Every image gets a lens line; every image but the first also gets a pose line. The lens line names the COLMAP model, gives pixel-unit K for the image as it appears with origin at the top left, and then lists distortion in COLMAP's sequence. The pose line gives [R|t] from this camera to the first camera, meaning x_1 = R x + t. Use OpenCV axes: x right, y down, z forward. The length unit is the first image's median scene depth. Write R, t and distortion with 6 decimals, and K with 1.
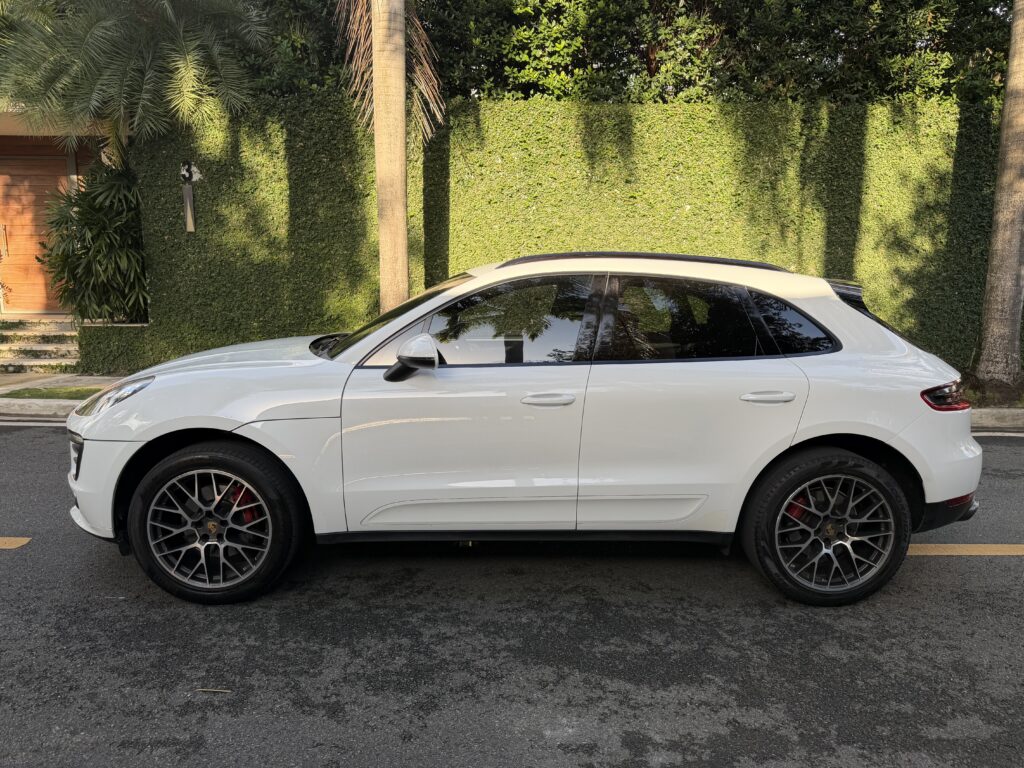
lens RADIAL K [[718.3, 0, 512.0], [0, 718.3, 384.0], [0, 0, 1]] dist [0.000841, -0.006531]
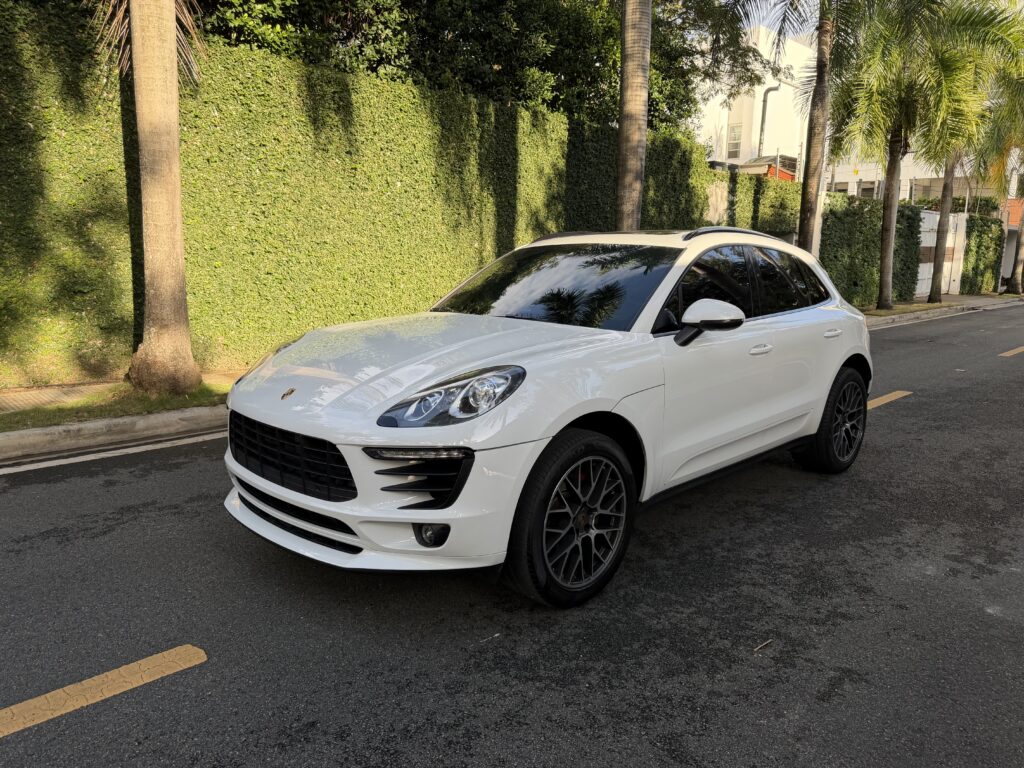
lens RADIAL K [[719.2, 0, 508.6], [0, 719.2, 382.8], [0, 0, 1]] dist [0.068858, -0.095365]
pose [[0.721363, -0.119621, 0.682148, -0.394648], [0.100755, 0.992618, 0.067518, -0.016719], [-0.685189, 0.020025, 0.728090, 0.139474]]
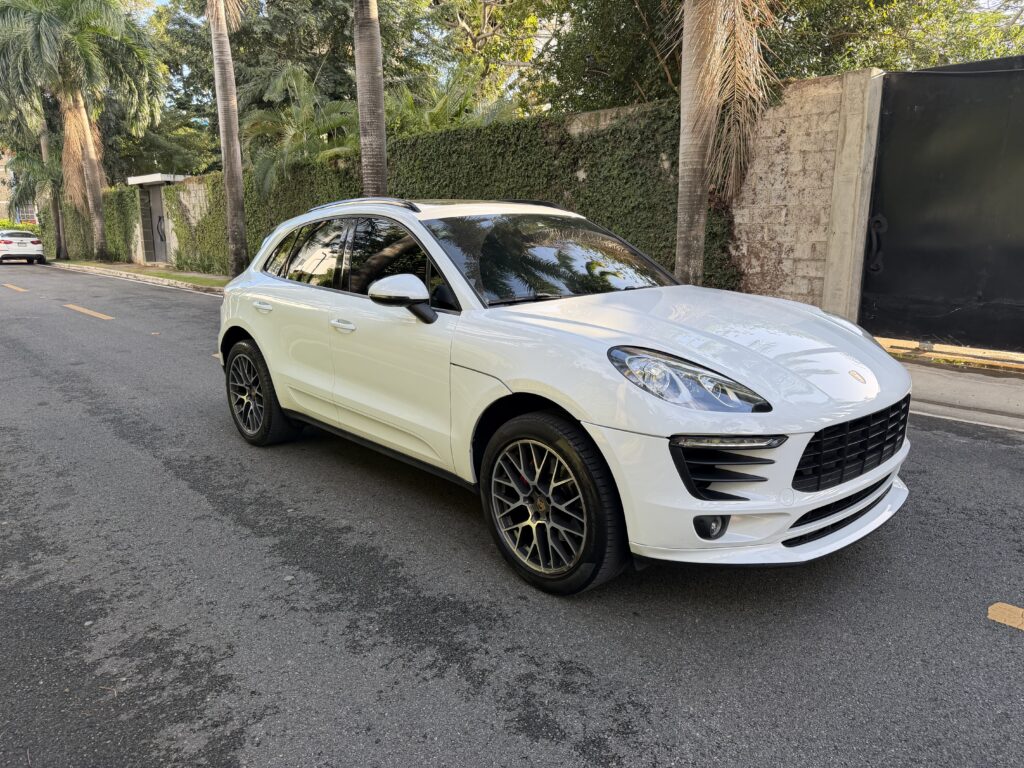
lens RADIAL K [[719.2, 0, 508.6], [0, 719.2, 382.8], [0, 0, 1]] dist [0.068858, -0.095365]
pose [[-0.649137, -0.166962, 0.742122, -0.377523], [0.119280, 0.941202, 0.316086, -0.114563], [-0.751261, 0.293704, -0.591054, 0.750163]]
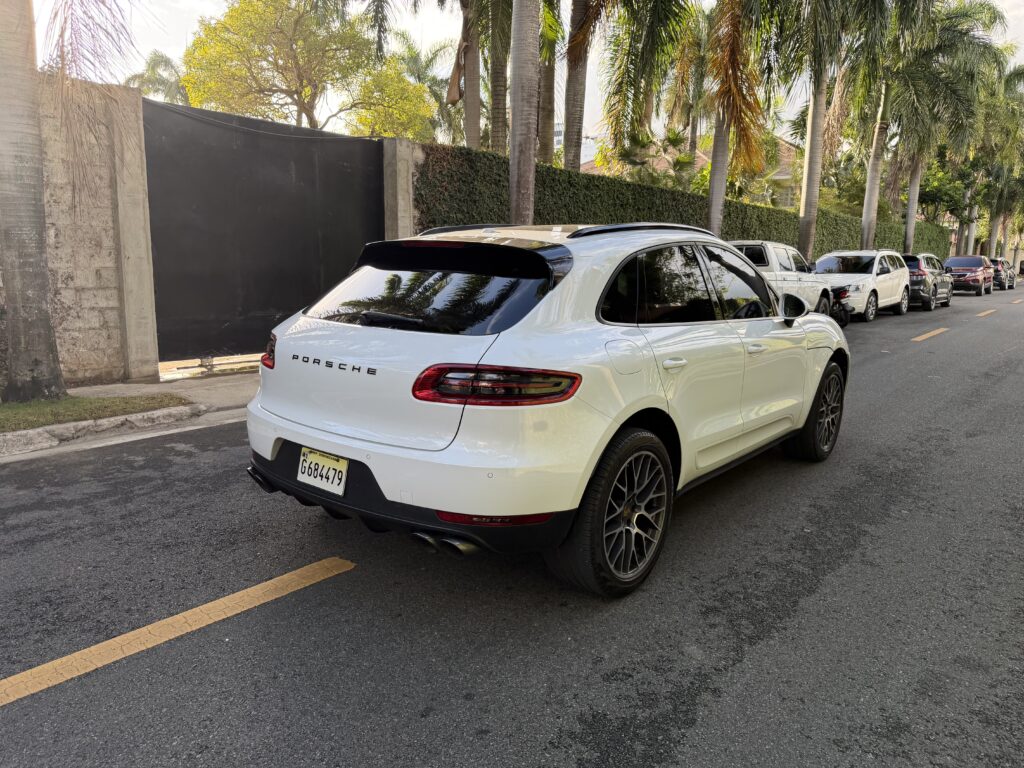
lens RADIAL K [[719.2, 0, 508.6], [0, 719.2, 382.8], [0, 0, 1]] dist [0.068858, -0.095365]
pose [[-0.653481, 0.111546, -0.748679, 0.446801], [-0.139549, 0.954375, 0.263998, -0.099230], [0.743968, 0.276995, -0.608100, 0.724563]]
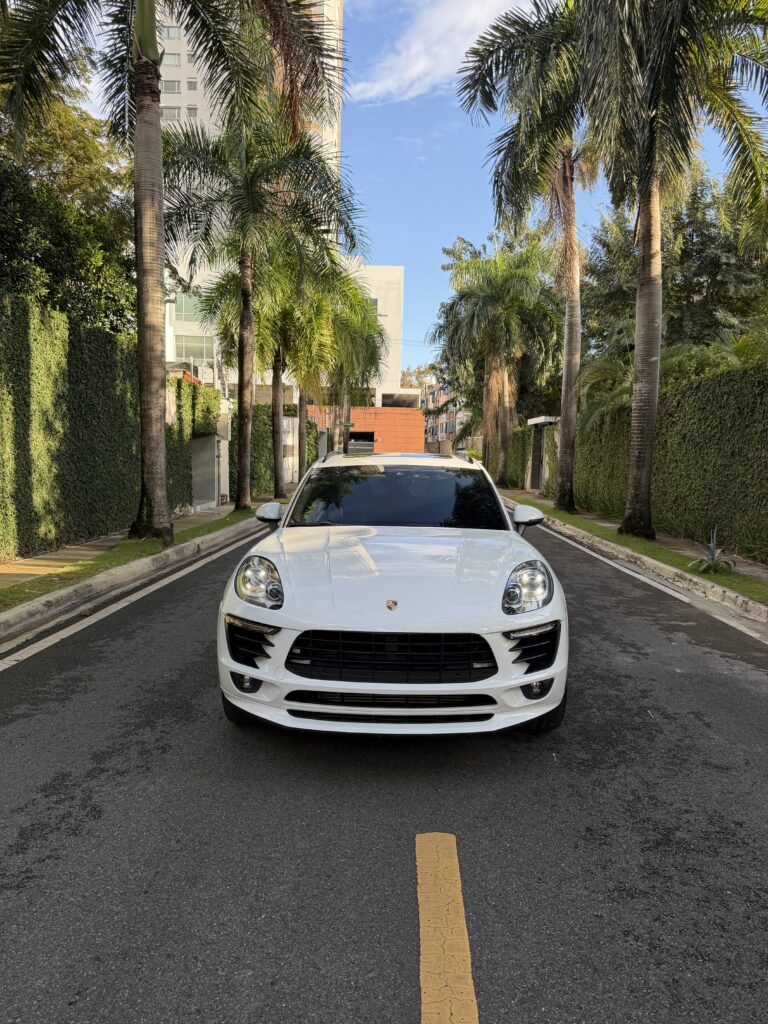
lens RADIAL K [[719.2, 0, 384.0], [0, 719.2, 512.0], [0, 0, 1]] dist [0.068858, -0.095365]
pose [[0.057159, -0.088541, 0.994431, -0.623781], [0.139358, 0.987016, 0.079871, -0.080967], [-0.988591, 0.134017, 0.068756, 0.421605]]
